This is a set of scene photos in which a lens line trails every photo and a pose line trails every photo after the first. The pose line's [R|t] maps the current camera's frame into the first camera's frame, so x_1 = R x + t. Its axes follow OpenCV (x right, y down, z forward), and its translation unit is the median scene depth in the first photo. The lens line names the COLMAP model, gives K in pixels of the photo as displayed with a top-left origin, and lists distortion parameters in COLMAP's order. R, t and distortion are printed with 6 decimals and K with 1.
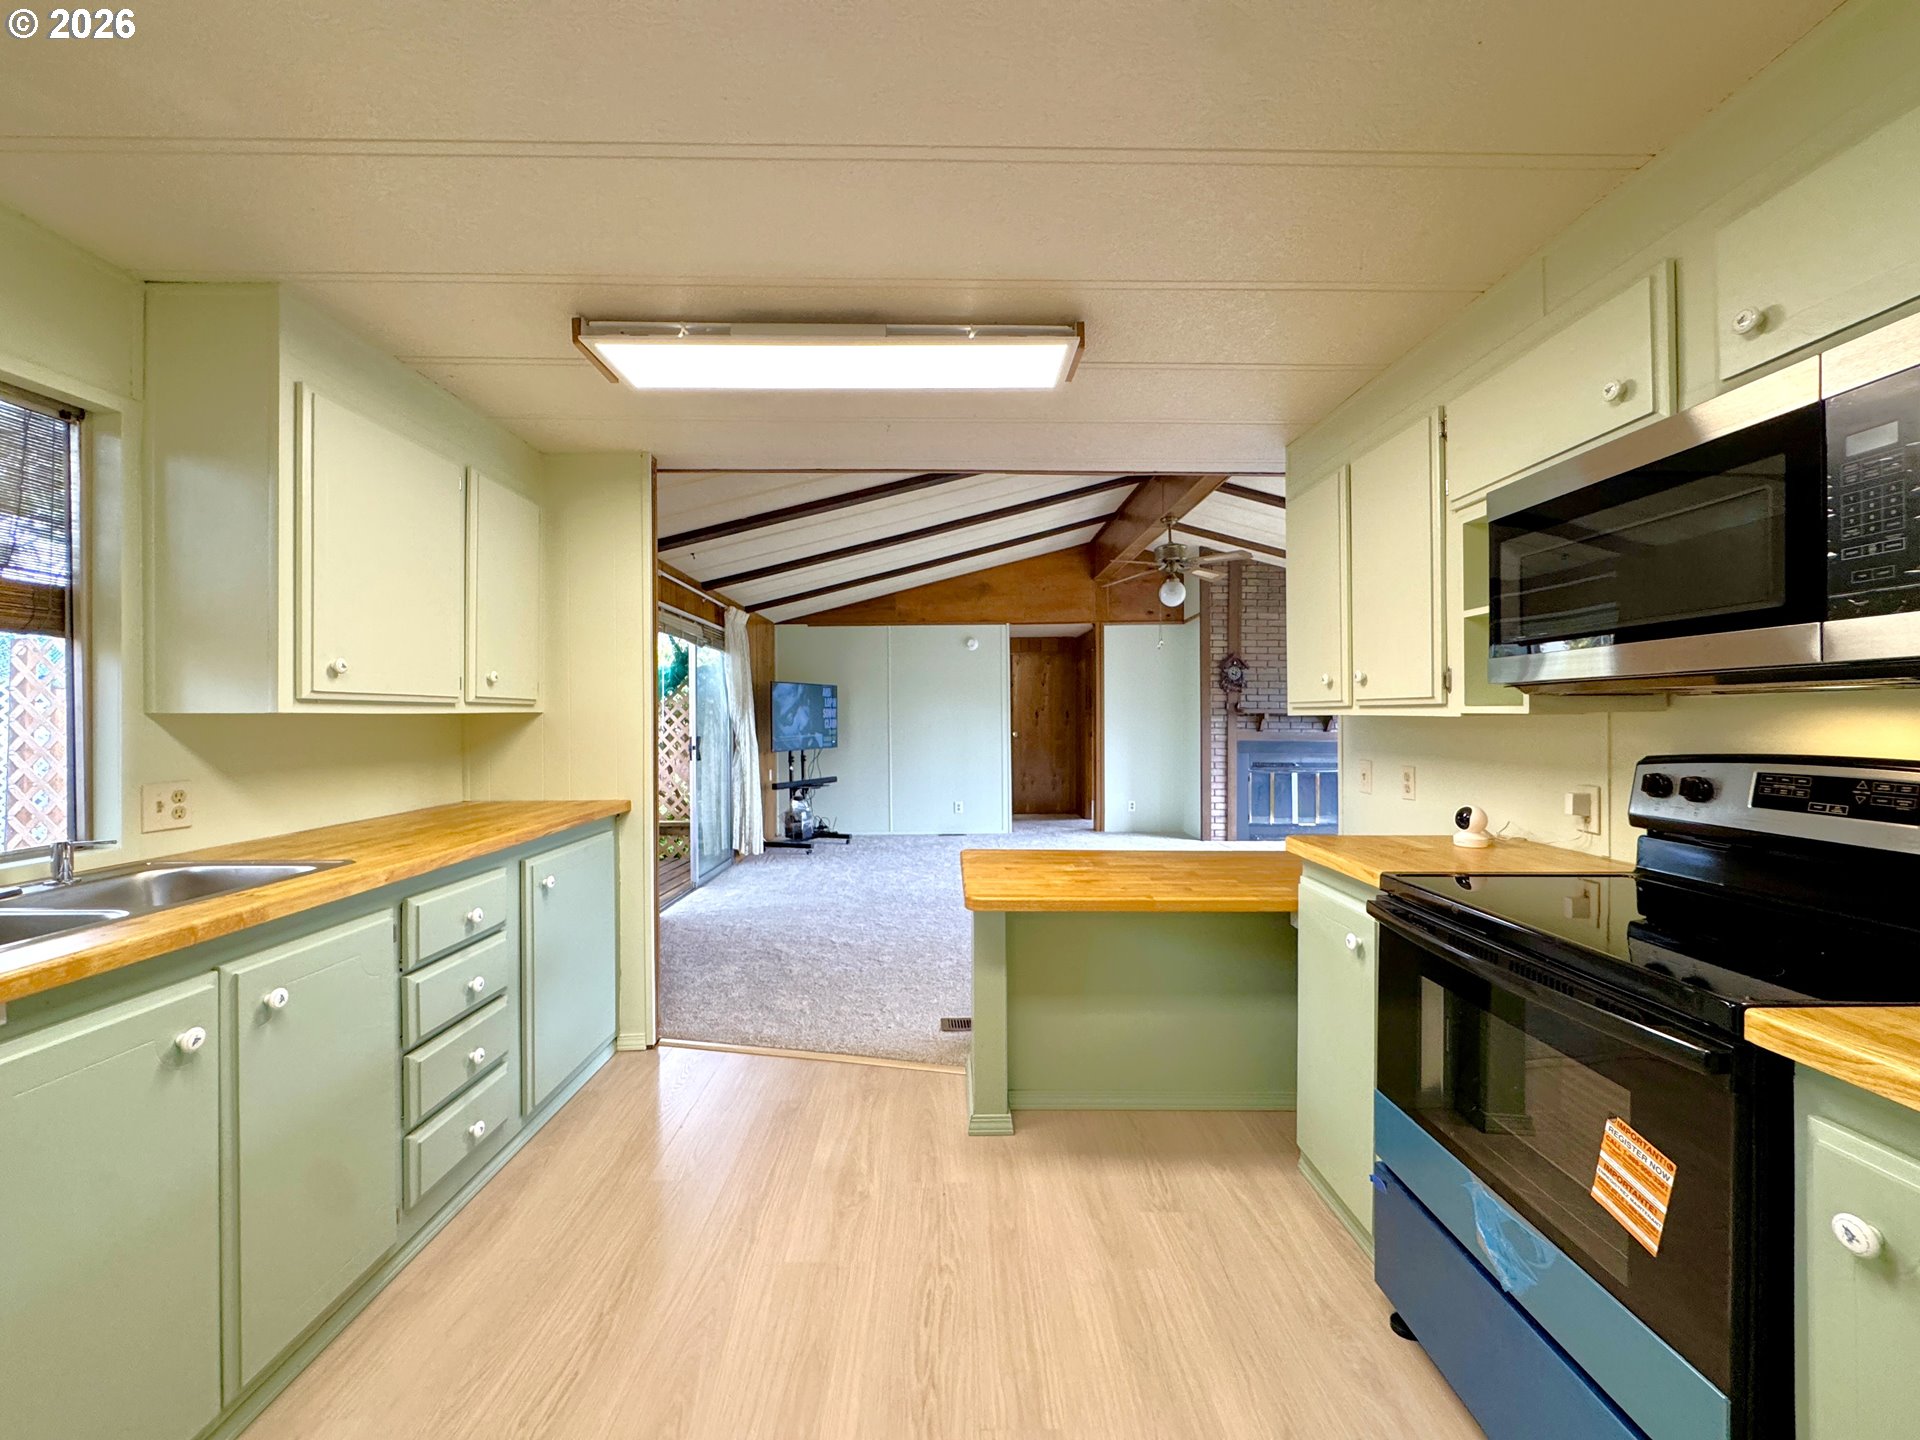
lens RADIAL K [[775.4, 0, 962.4], [0, 775.4, 712.9], [0, 0, 1]] dist [-0.002395, 0.000764]
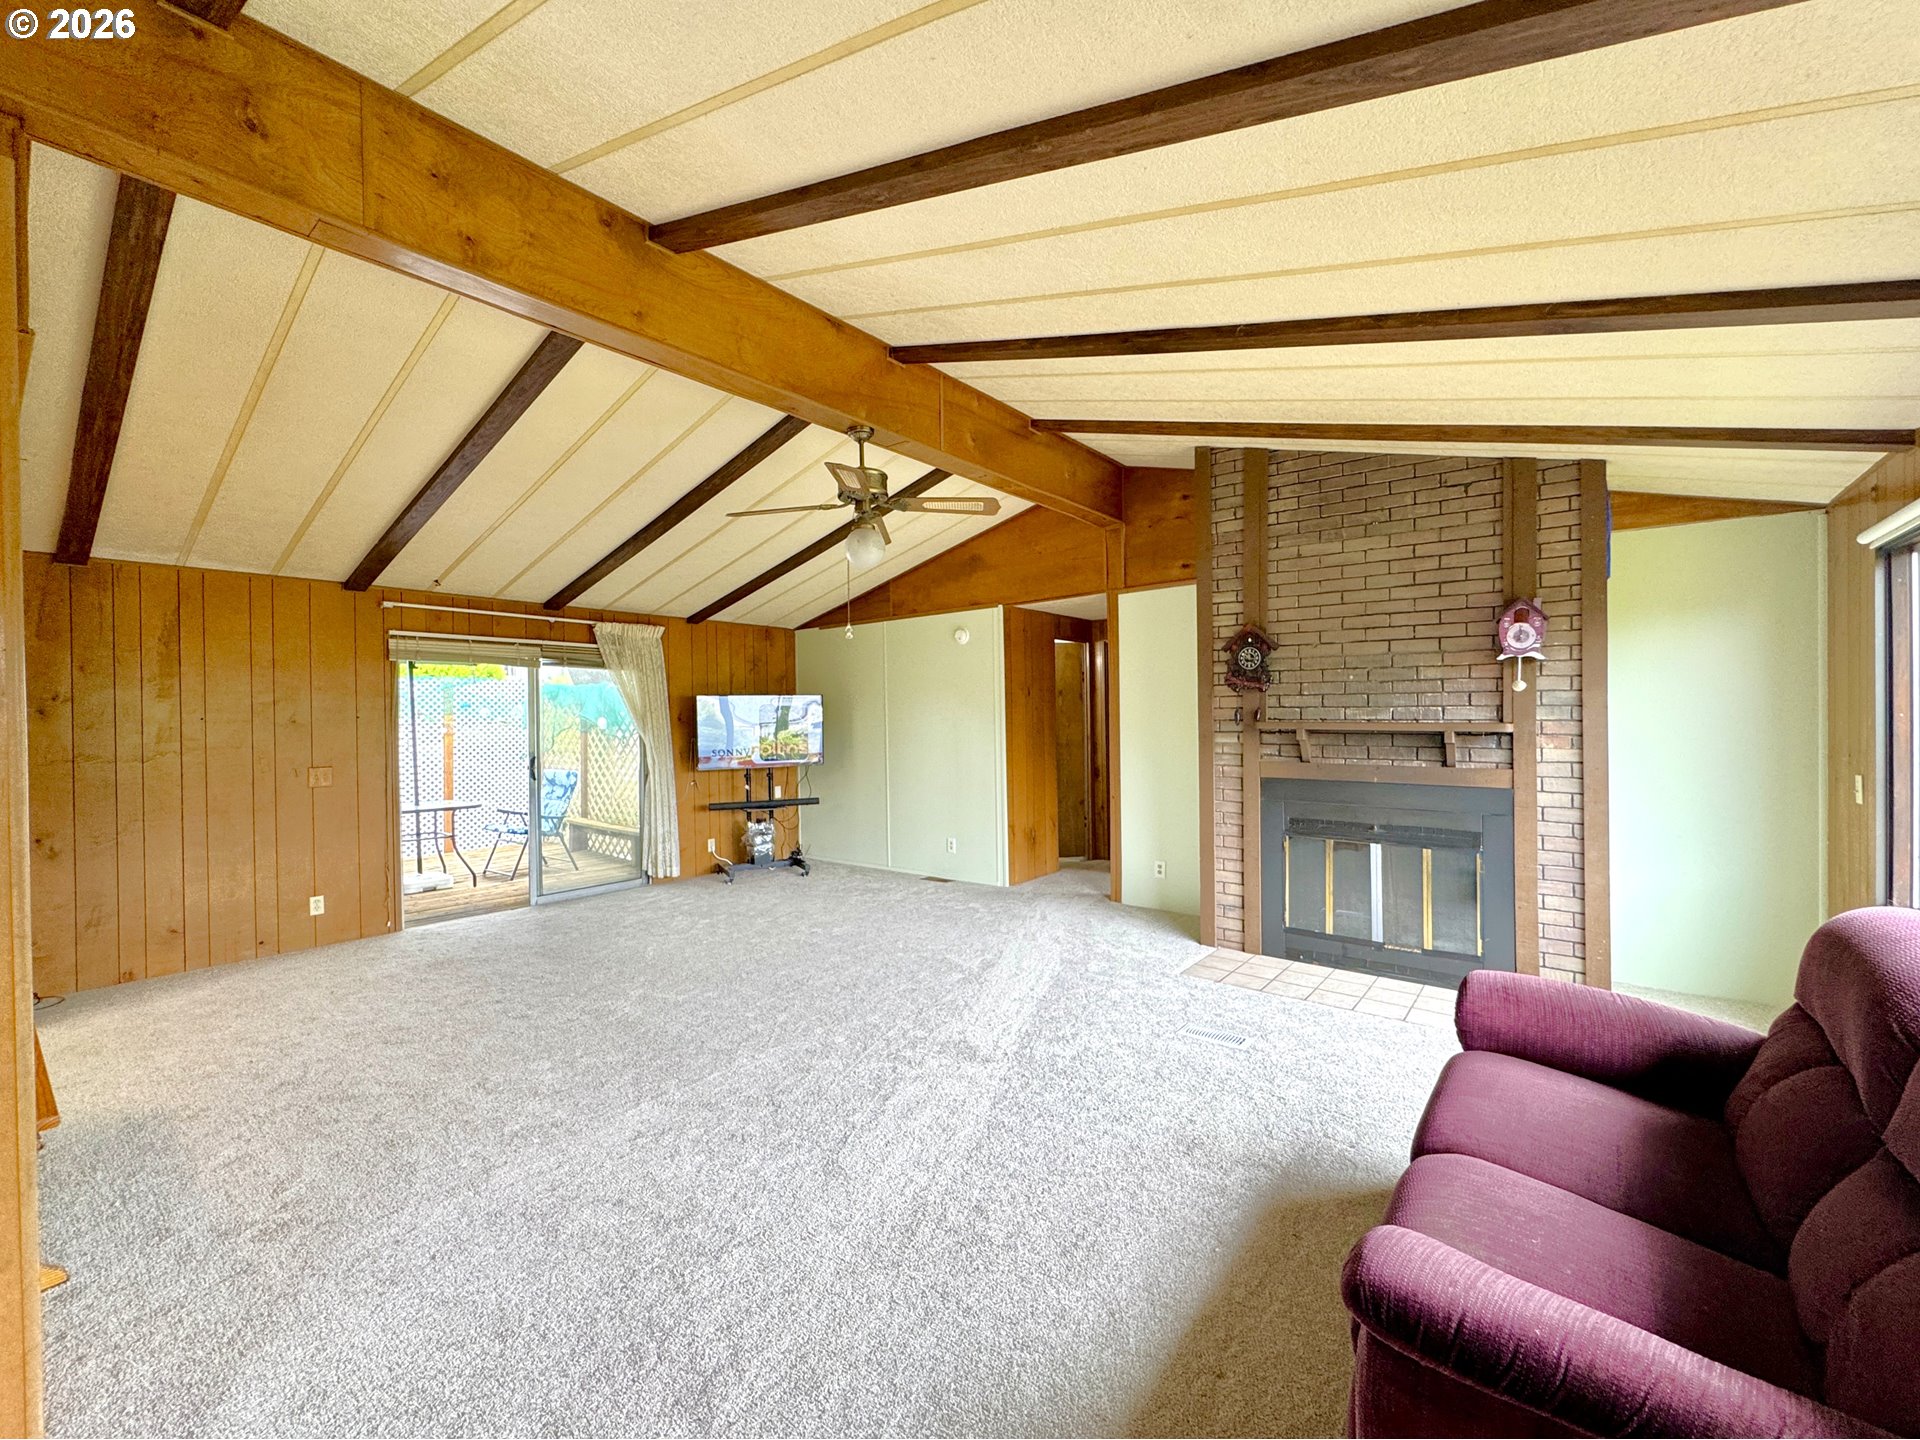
lens RADIAL K [[775.4, 0, 977.2], [0, 775.4, 714.8], [0, 0, 1]] dist [-0.002395, 0.000764]
pose [[0.789553, -0.006078, -0.613652, 0.541254], [0.010165, 0.999943, 0.003175, -0.013755], [0.613598, -0.008745, 0.789570, 0.428984]]
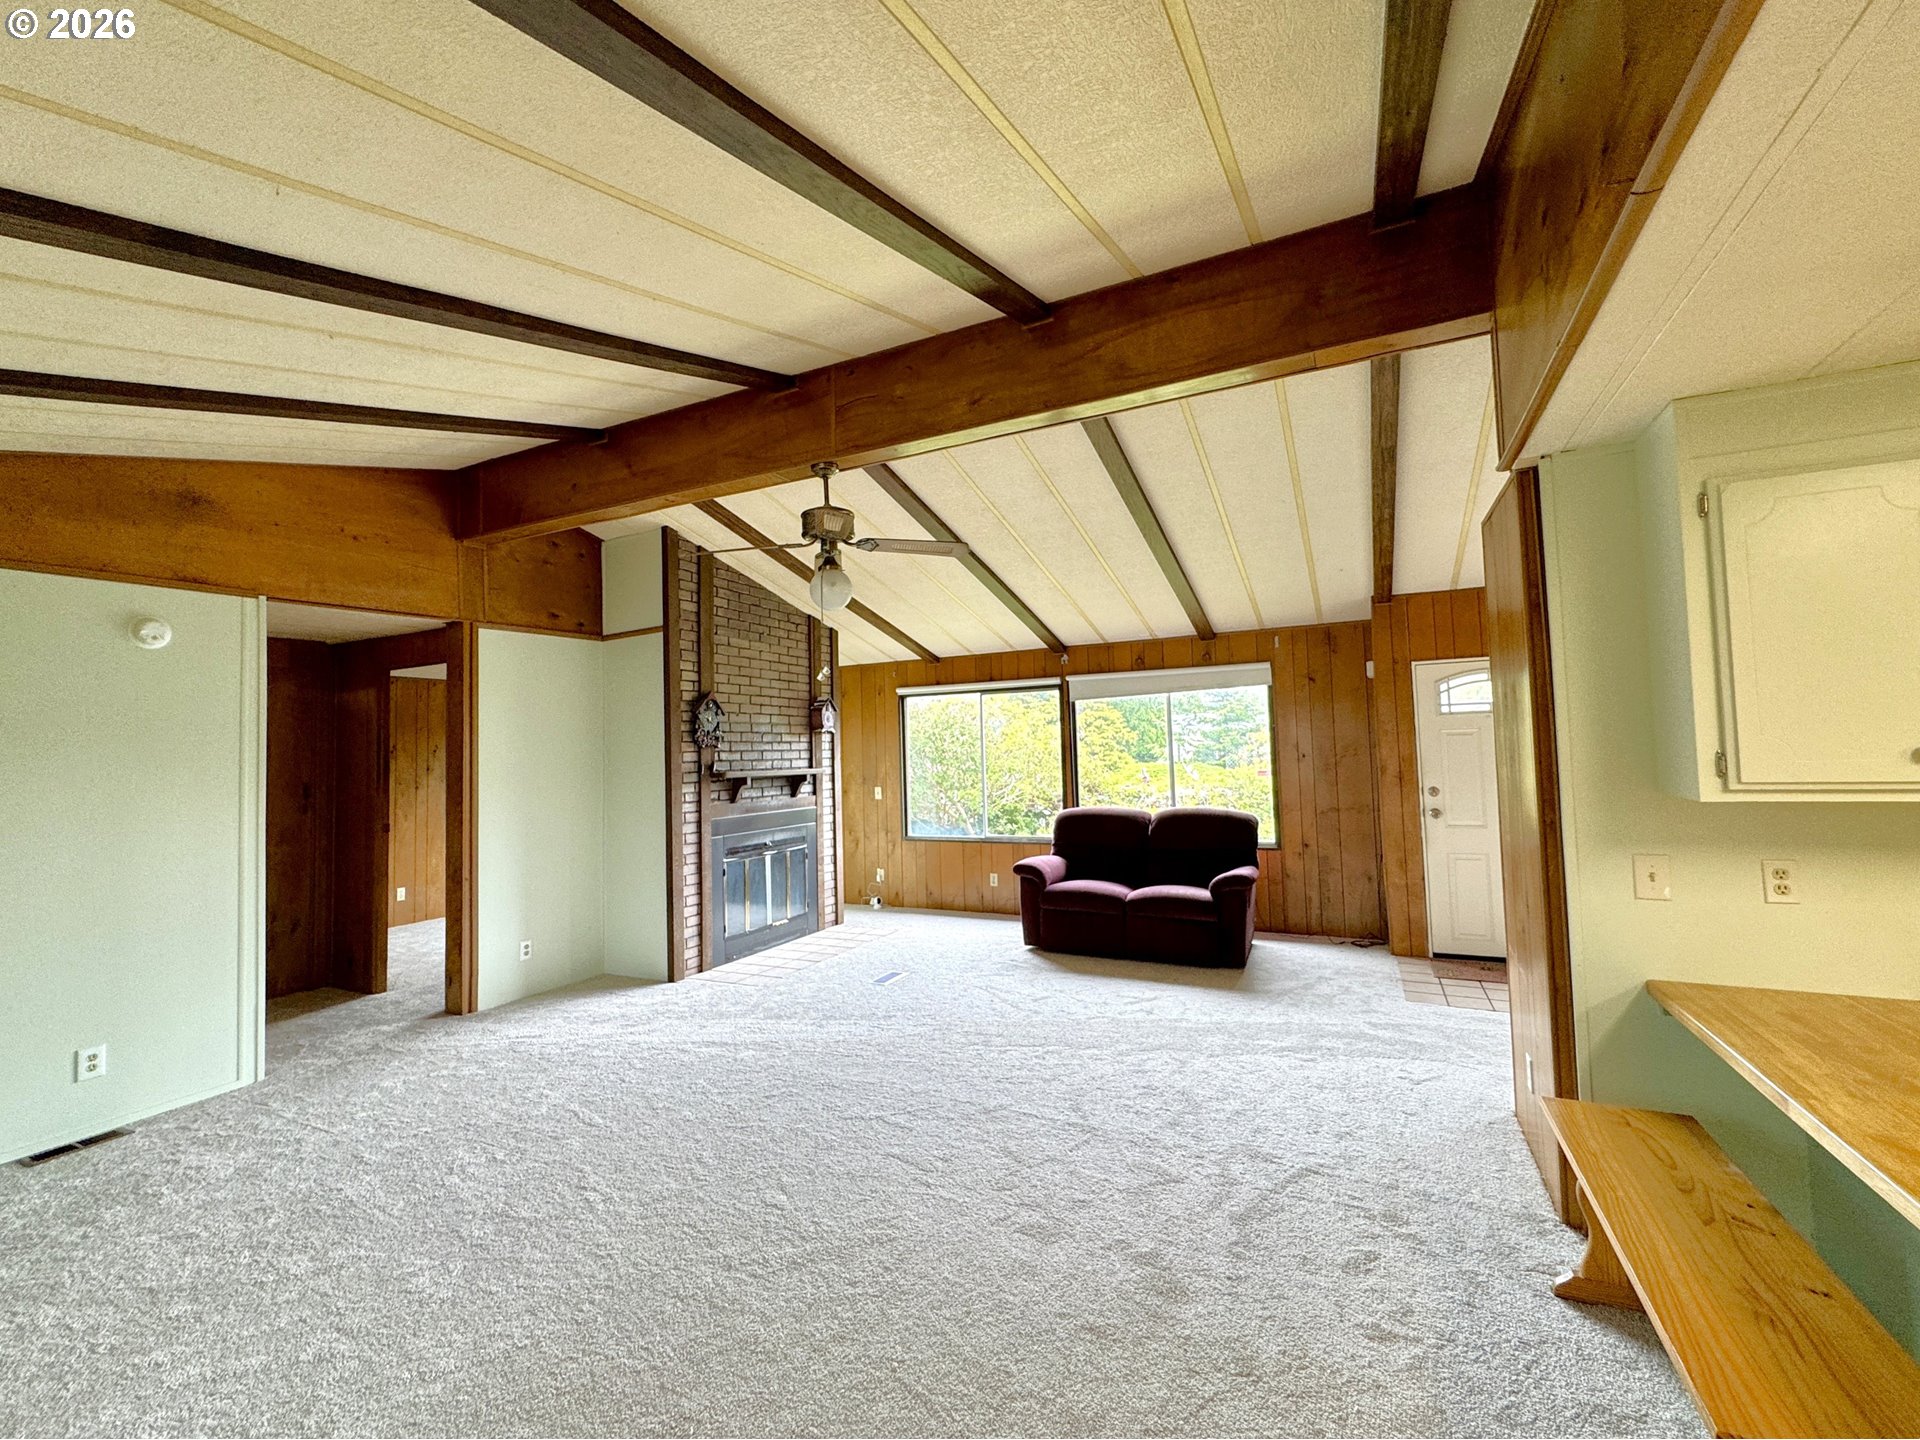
lens RADIAL K [[775.4, 0, 940.6], [0, 775.4, 710.1], [0, 0, 1]] dist [-0.002395, 0.000764]
pose [[0.485356, 0.032582, 0.873709, -0.148839], [0.024735, 0.998394, -0.050972, -0.020341], [-0.873967, 0.046350, 0.483771, 0.490047]]
